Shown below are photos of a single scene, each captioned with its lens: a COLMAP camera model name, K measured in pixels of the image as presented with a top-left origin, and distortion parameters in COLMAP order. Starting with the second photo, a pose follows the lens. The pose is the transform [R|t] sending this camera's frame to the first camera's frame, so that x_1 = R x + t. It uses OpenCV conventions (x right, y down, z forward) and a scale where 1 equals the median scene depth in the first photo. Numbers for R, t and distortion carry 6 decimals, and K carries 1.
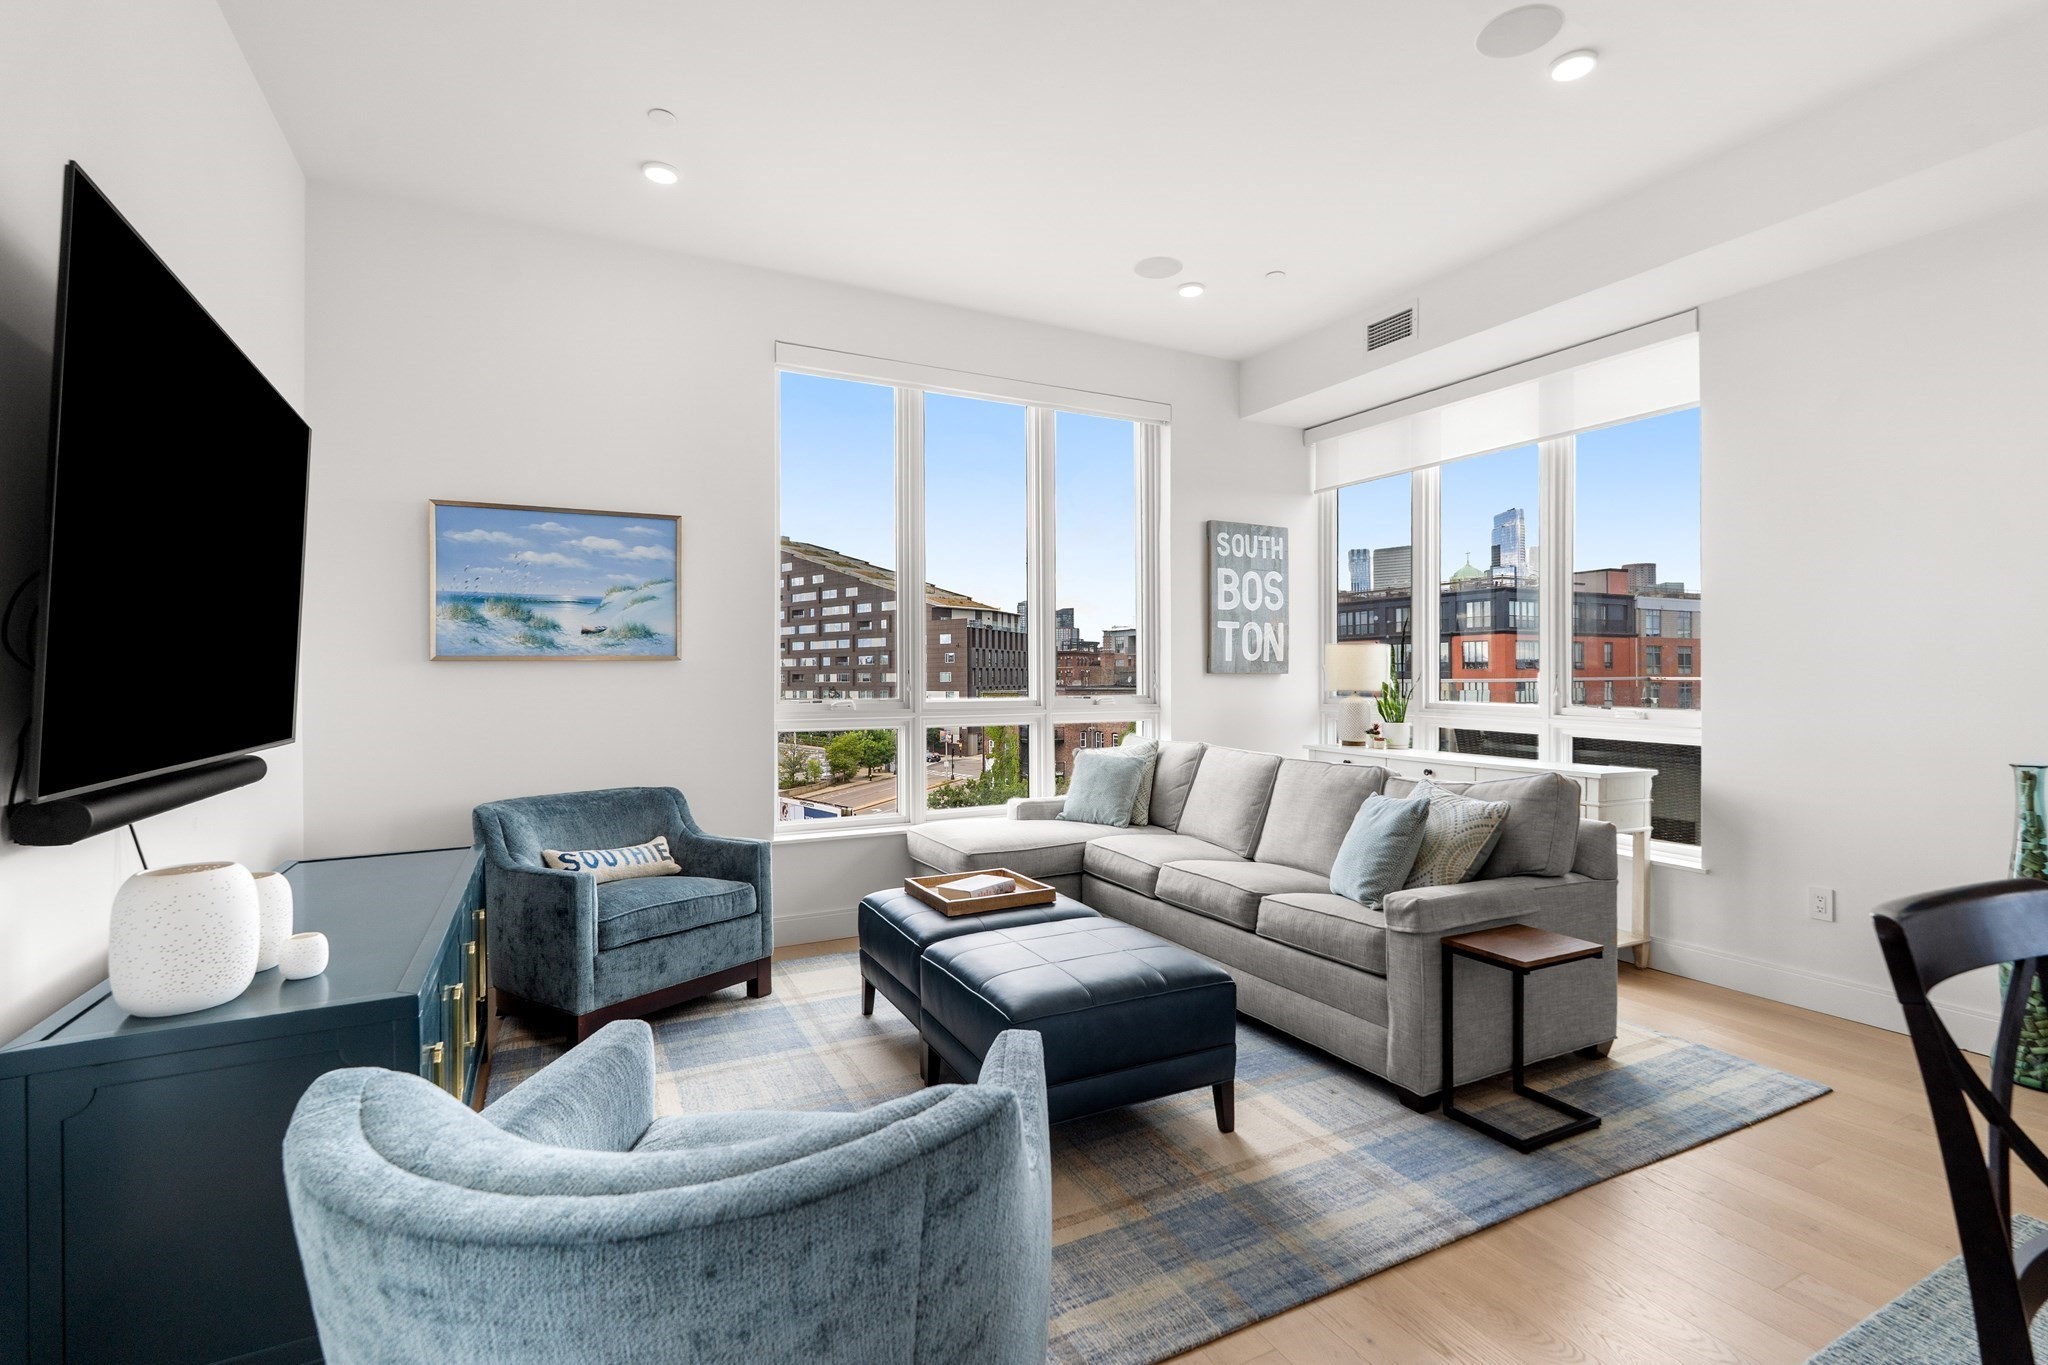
lens RADIAL K [[917.3, 0, 1028.0], [0, 917.3, 670.4], [0, 0, 1]] dist [-0.008251, 0.001405]
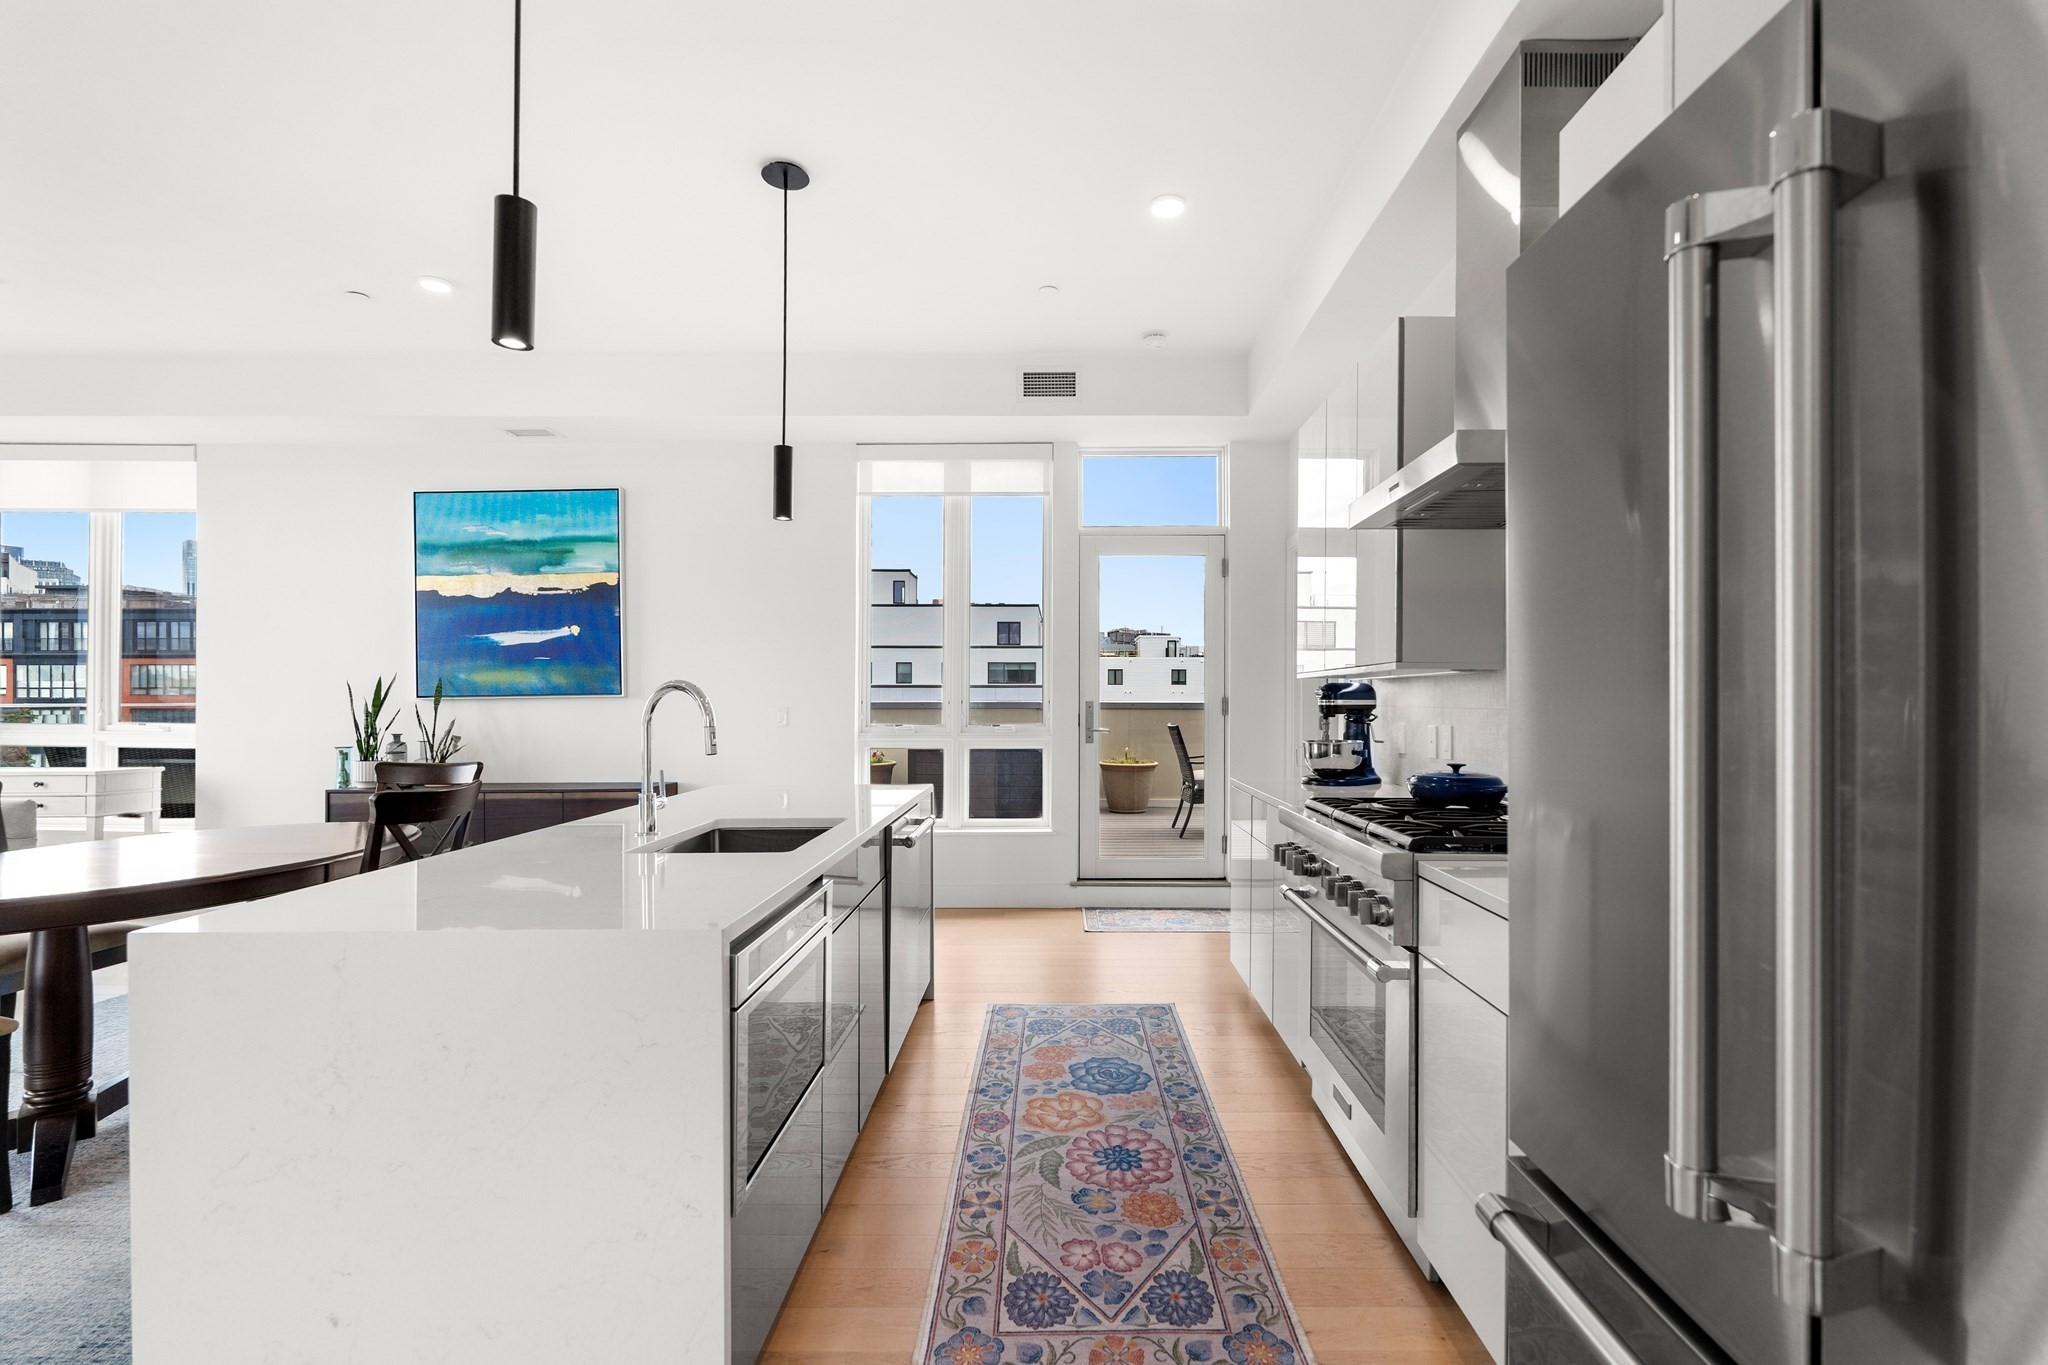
lens RADIAL K [[917.3, 0, 1053.9], [0, 917.3, 702.8], [0, 0, 1]] dist [-0.008251, 0.001405]
pose [[0.453733, 0.013913, 0.891029, 0.063872], [-0.018808, 0.999805, -0.006034, -0.007761], [-0.890939, -0.014021, 0.453907, -0.859150]]
